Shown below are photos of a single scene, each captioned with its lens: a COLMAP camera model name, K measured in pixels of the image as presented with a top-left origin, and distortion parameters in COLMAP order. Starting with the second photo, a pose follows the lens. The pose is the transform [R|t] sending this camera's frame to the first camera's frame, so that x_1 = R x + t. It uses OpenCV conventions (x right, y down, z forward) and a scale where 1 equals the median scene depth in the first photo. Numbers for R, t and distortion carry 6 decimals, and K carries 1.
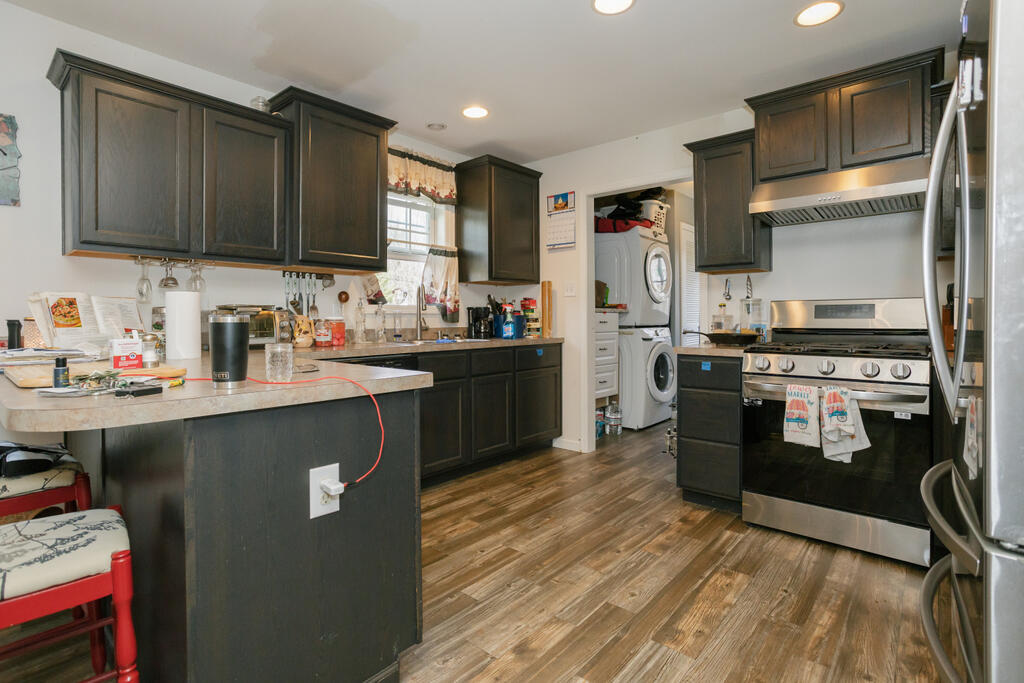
lens RADIAL K [[493.5, 0, 493.2], [0, 493.5, 319.1], [0, 0, 1]] dist [-0.024743, 0.012811]
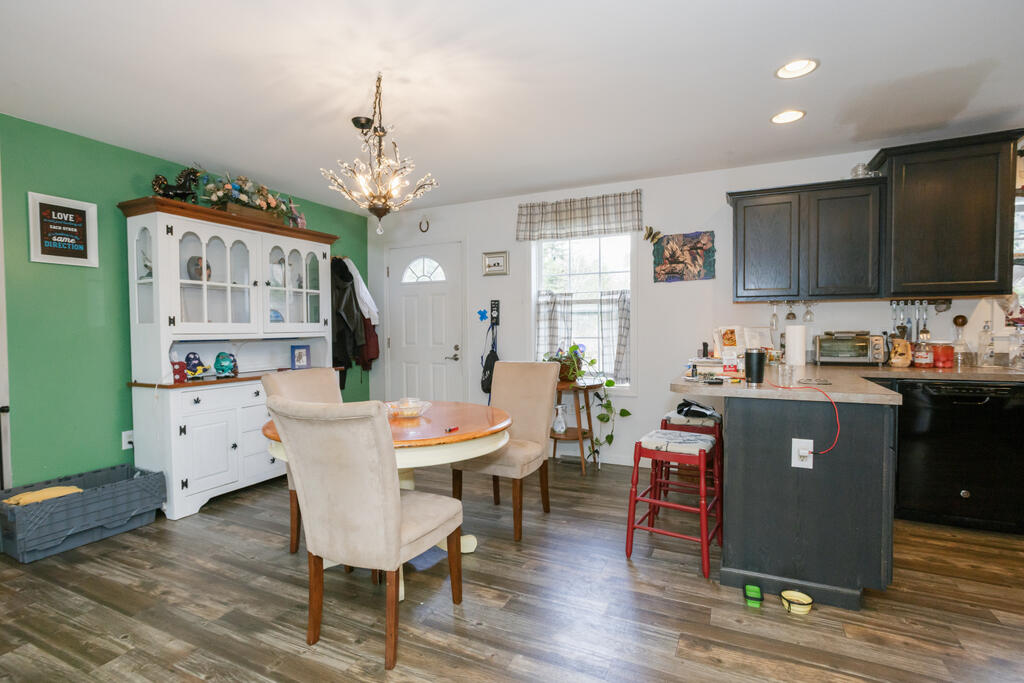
lens RADIAL K [[493.5, 0, 517.9], [0, 493.5, 339.1], [0, 0, 1]] dist [-0.024743, 0.012811]
pose [[0.287654, 0.024979, -0.957408, 0.446066], [0.005702, 0.999597, 0.027793, -0.044395], [0.957717, -0.013454, 0.287396, -0.189019]]
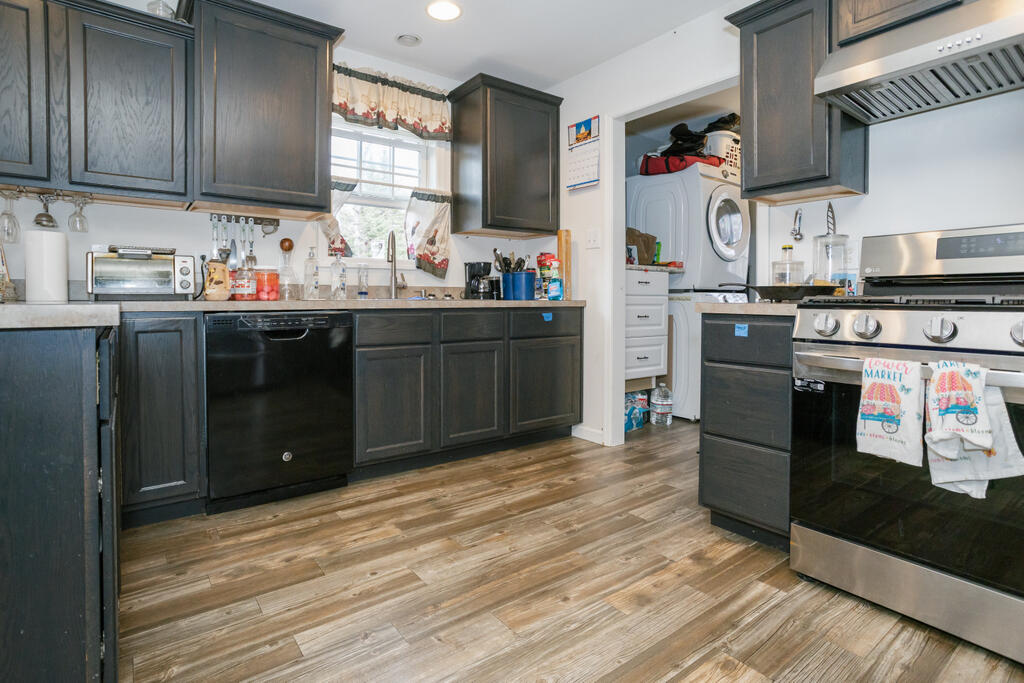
lens RADIAL K [[493.5, 0, 490.1], [0, 493.5, 309.4], [0, 0, 1]] dist [-0.024743, 0.012811]
pose [[0.975882, 0.005052, -0.218242, 0.248012], [-0.001247, 0.999845, 0.017566, 0.056454], [0.218297, -0.016871, 0.975736, 0.276515]]
